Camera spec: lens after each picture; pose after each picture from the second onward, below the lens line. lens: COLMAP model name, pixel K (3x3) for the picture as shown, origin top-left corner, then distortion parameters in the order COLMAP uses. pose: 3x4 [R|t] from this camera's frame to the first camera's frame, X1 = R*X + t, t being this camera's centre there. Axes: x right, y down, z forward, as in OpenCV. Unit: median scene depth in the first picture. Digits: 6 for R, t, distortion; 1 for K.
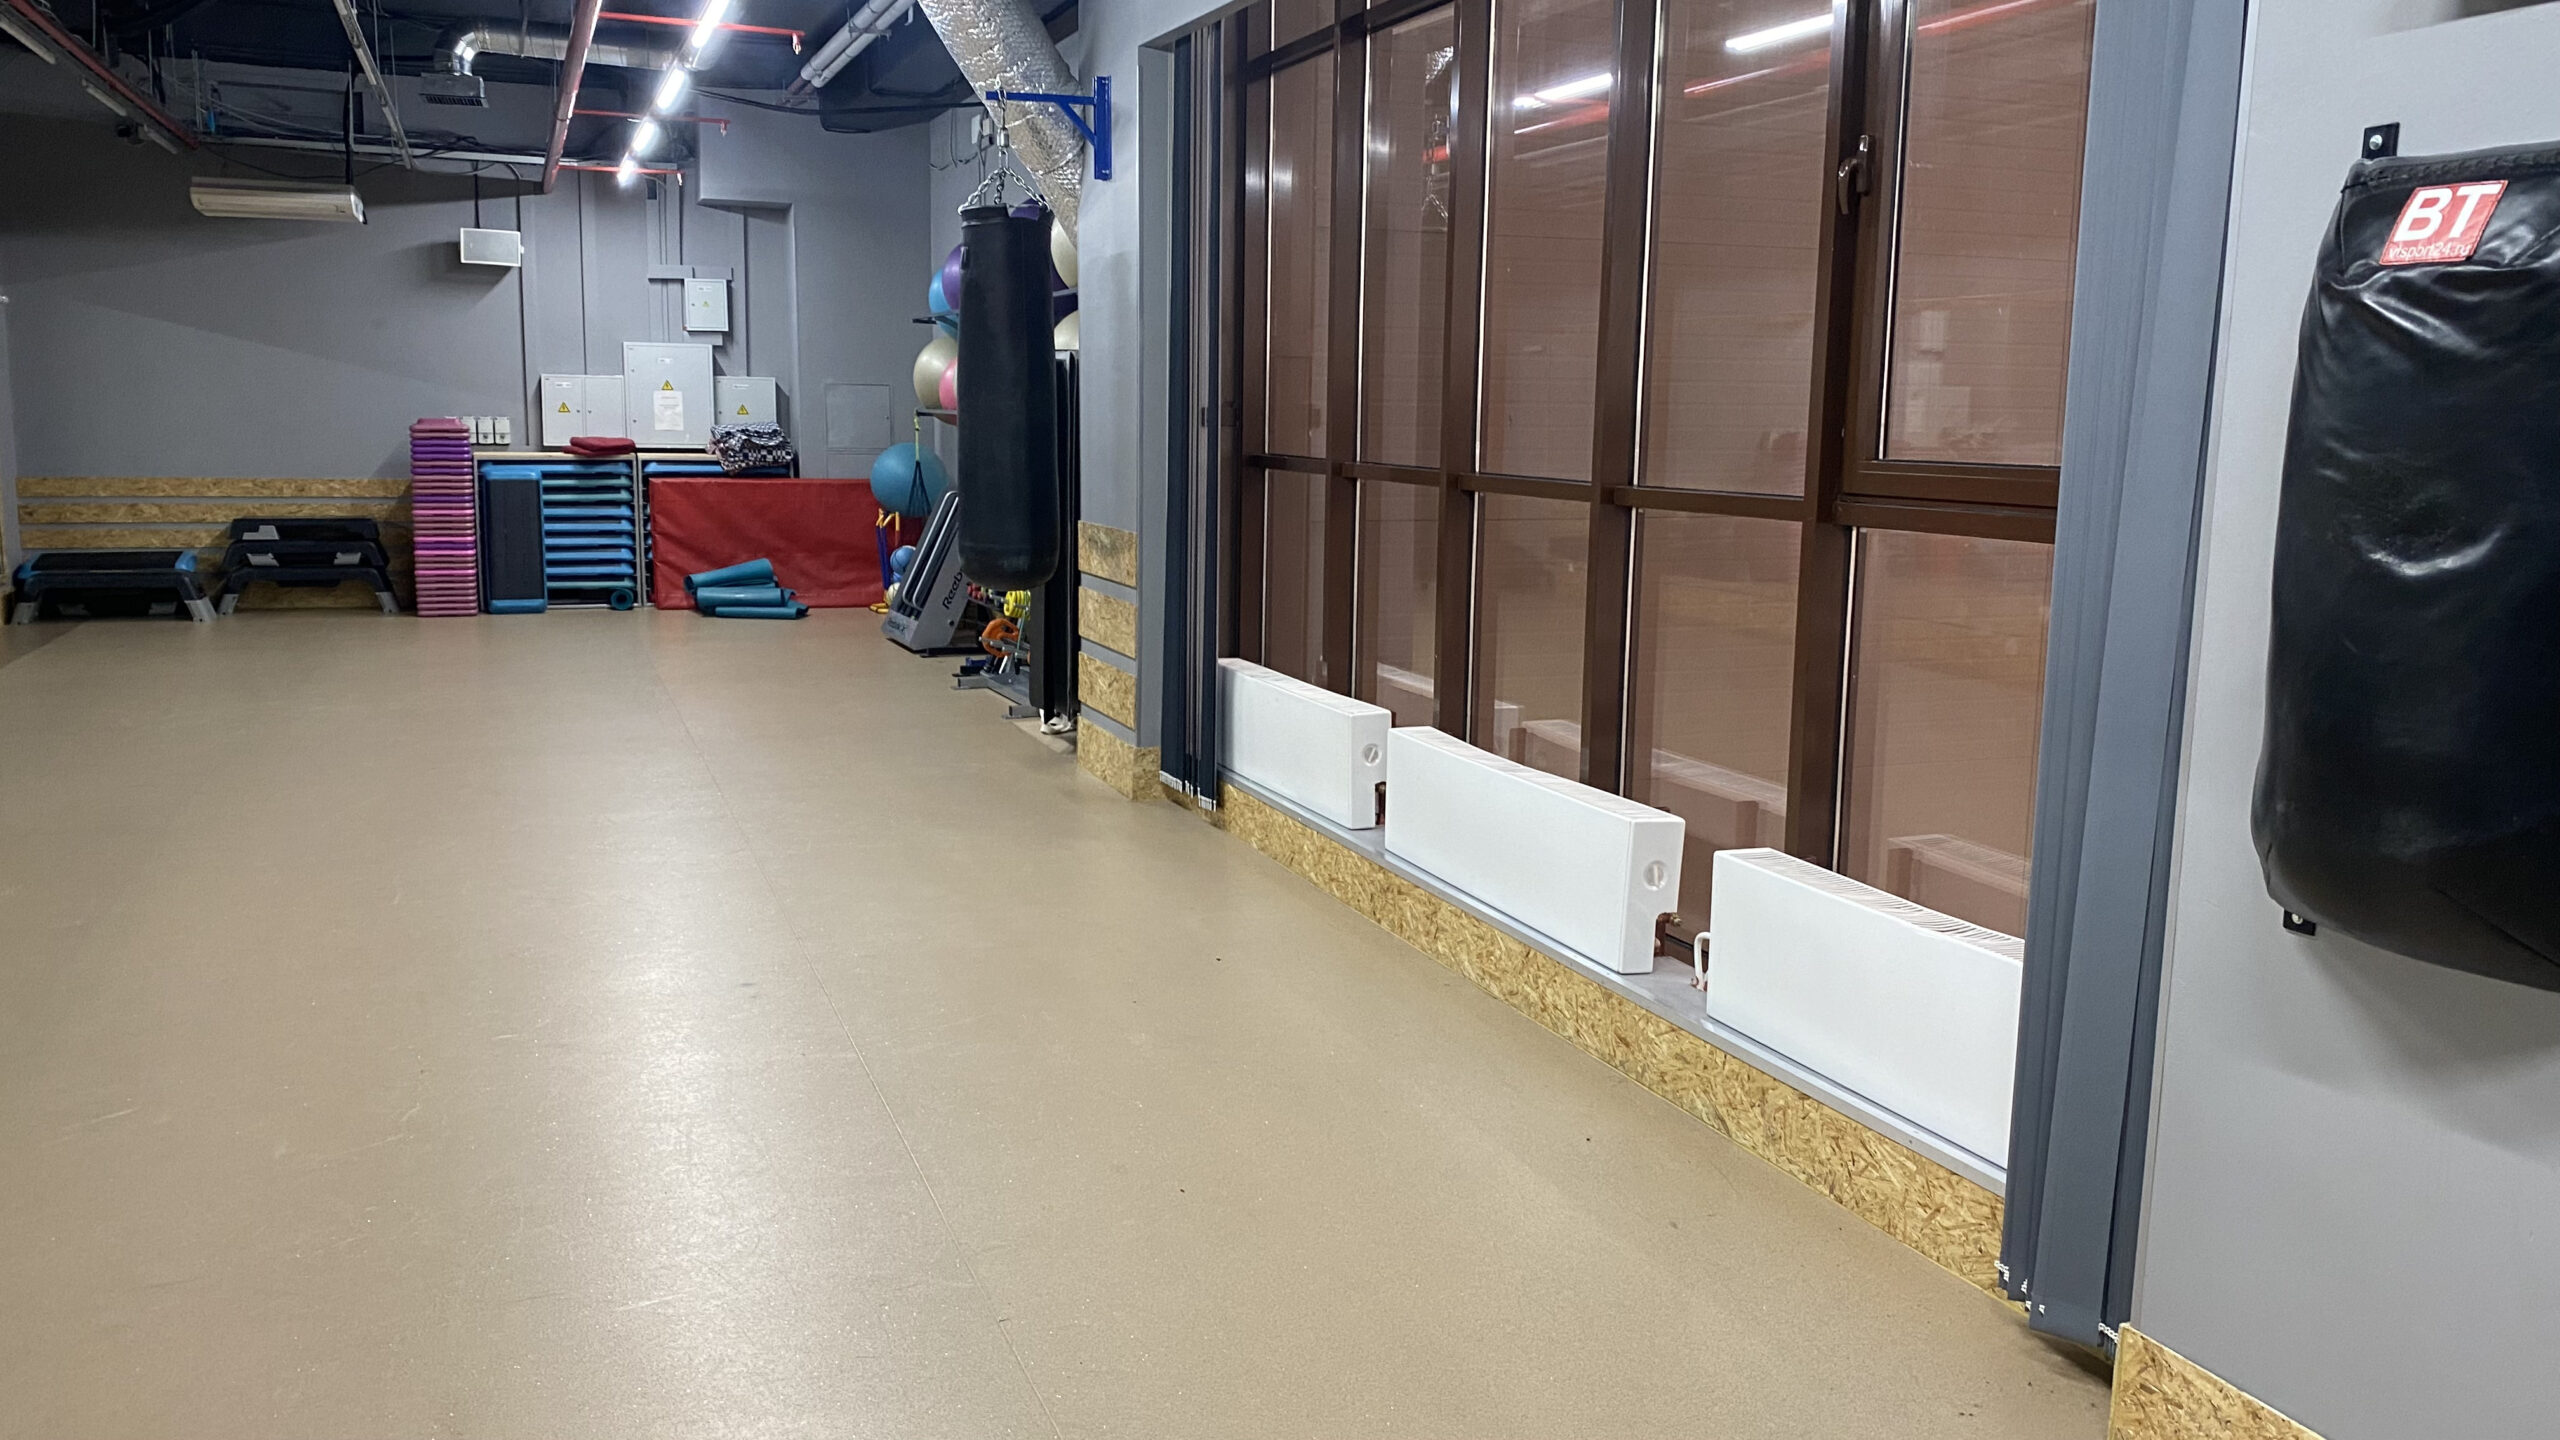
lens RADIAL K [[1943.0, 0, 1321.2], [0, 1943.0, 708.4], [0, 0, 1]] dist [0.037259, -0.074258]
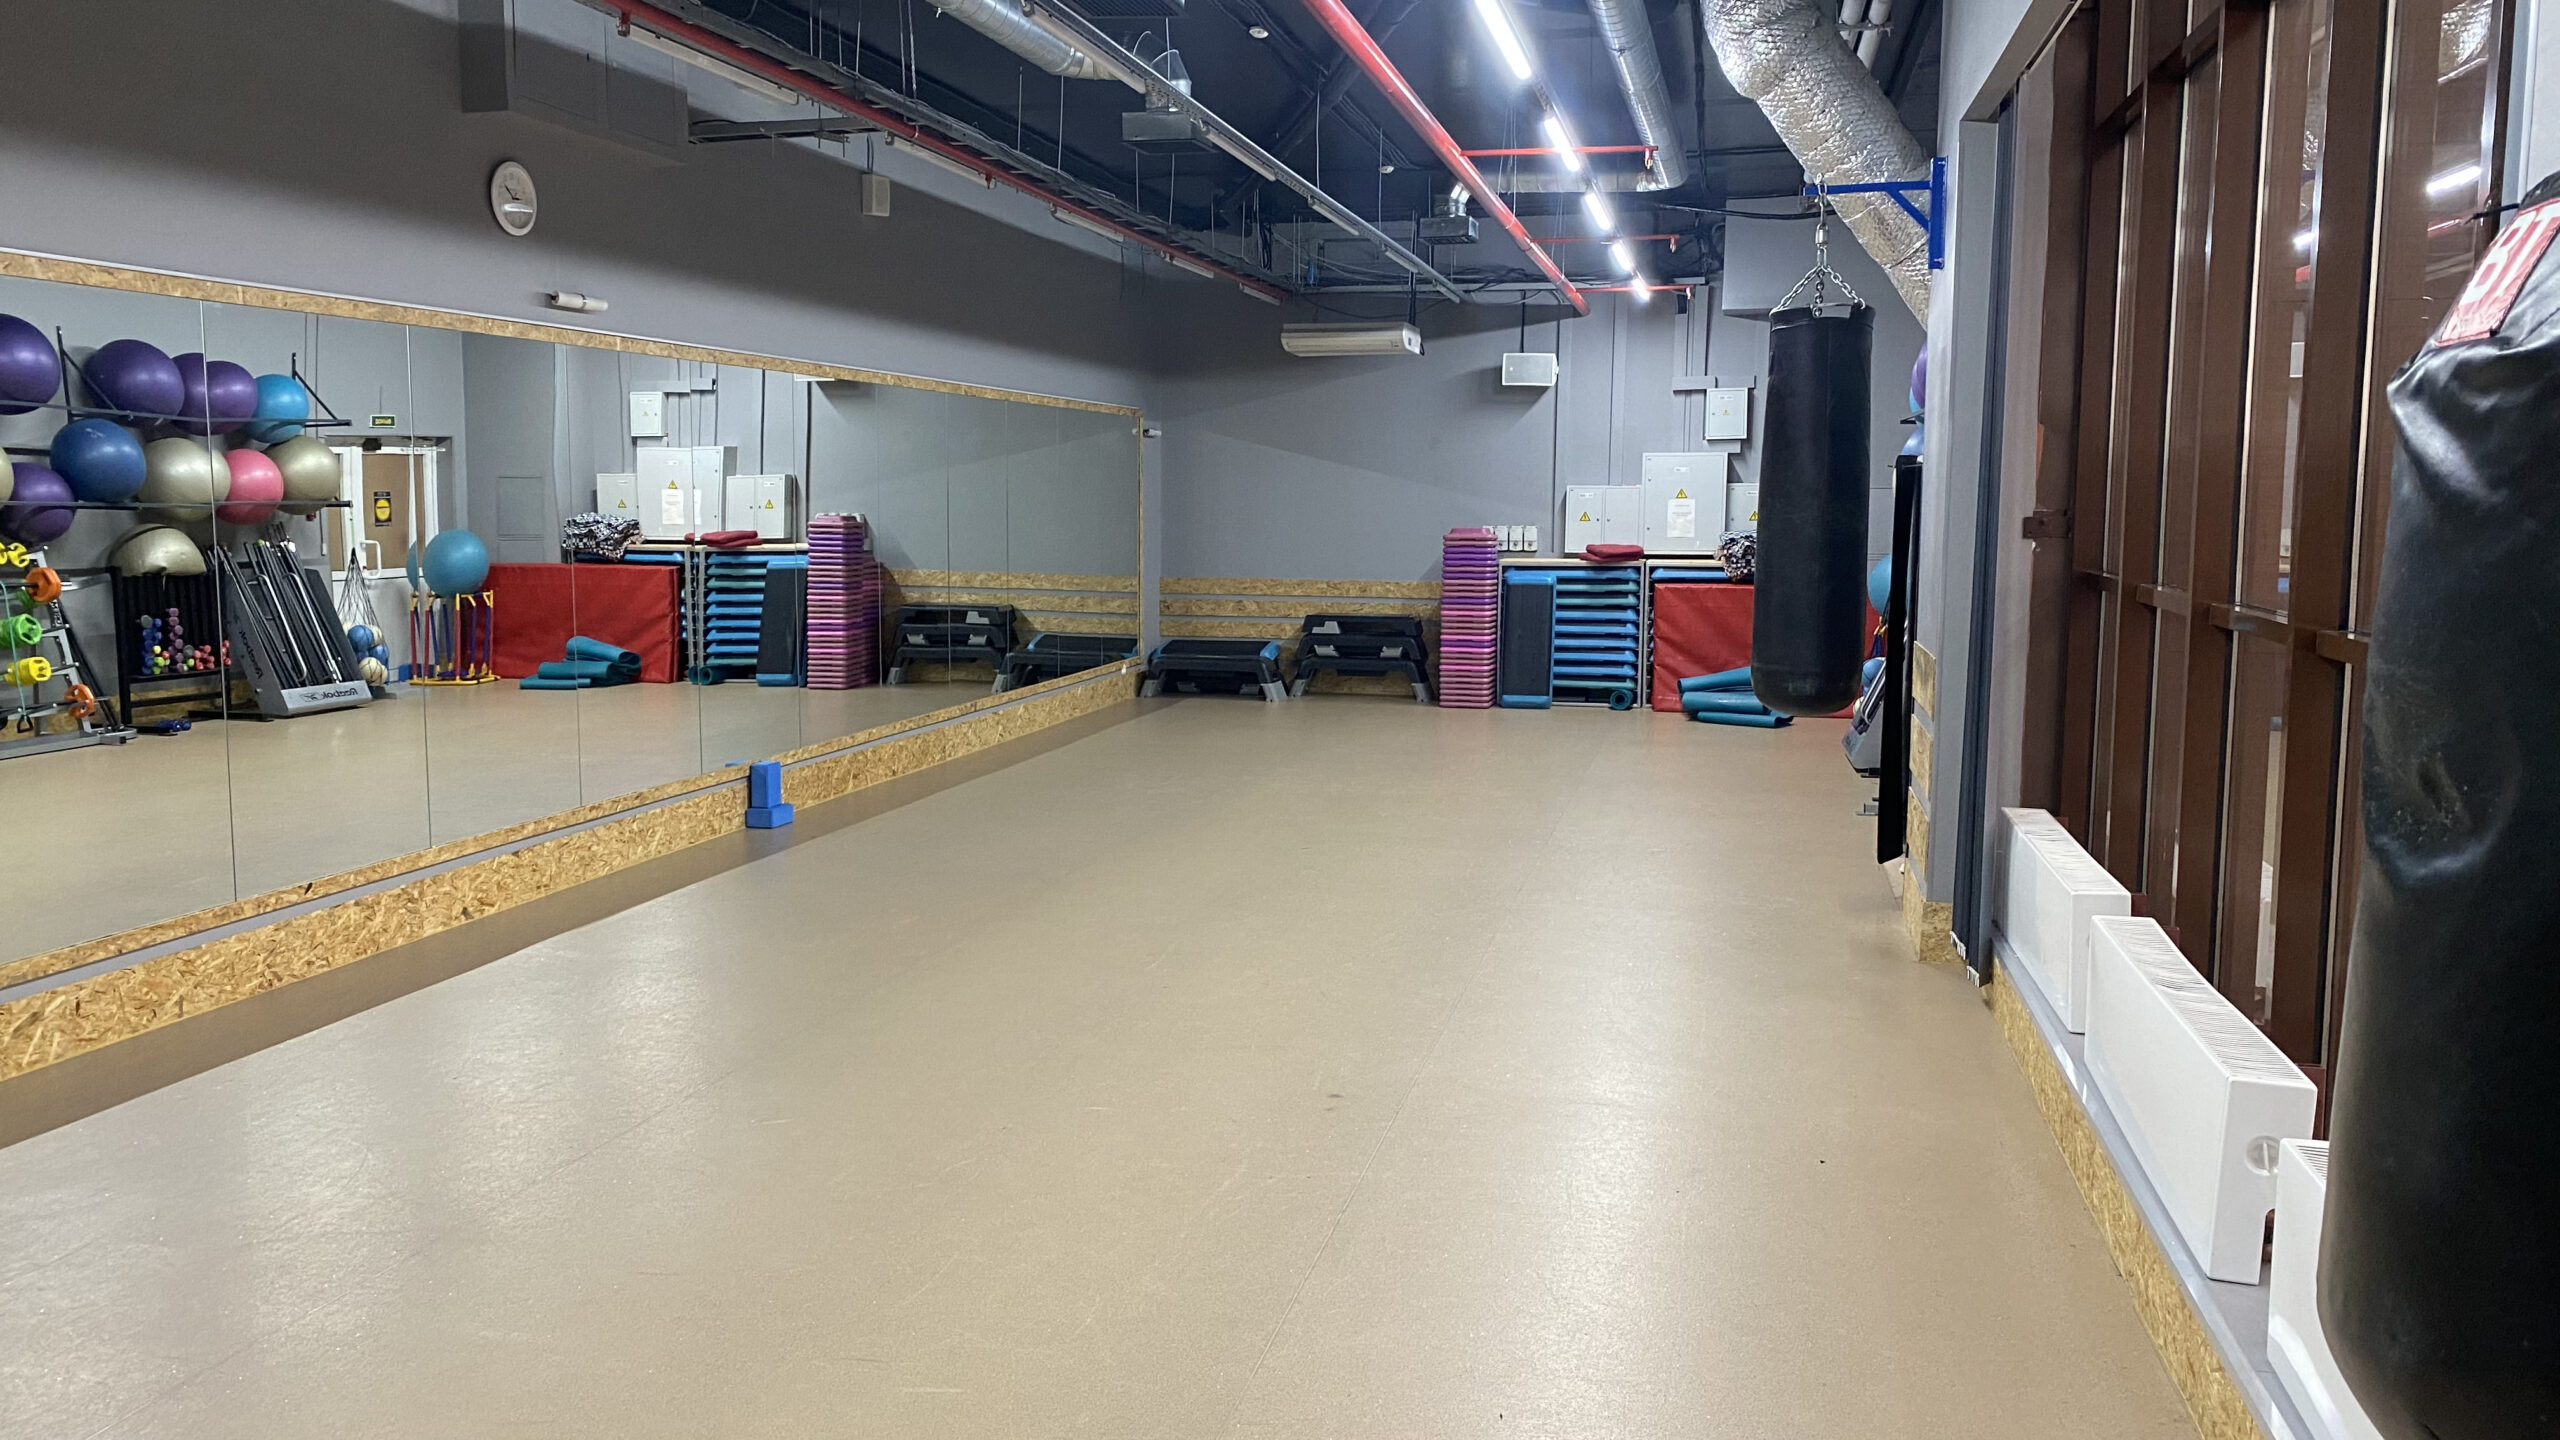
lens RADIAL K [[1943.0, 0, 1252.4], [0, 1943.0, 733.9], [0, 0, 1]] dist [0.037259, -0.074258]
pose [[0.815813, 0.056767, -0.575523, 0.146899], [-0.077918, 0.996886, -0.012123, -0.018833], [0.573043, 0.054734, 0.817696, 0.080048]]
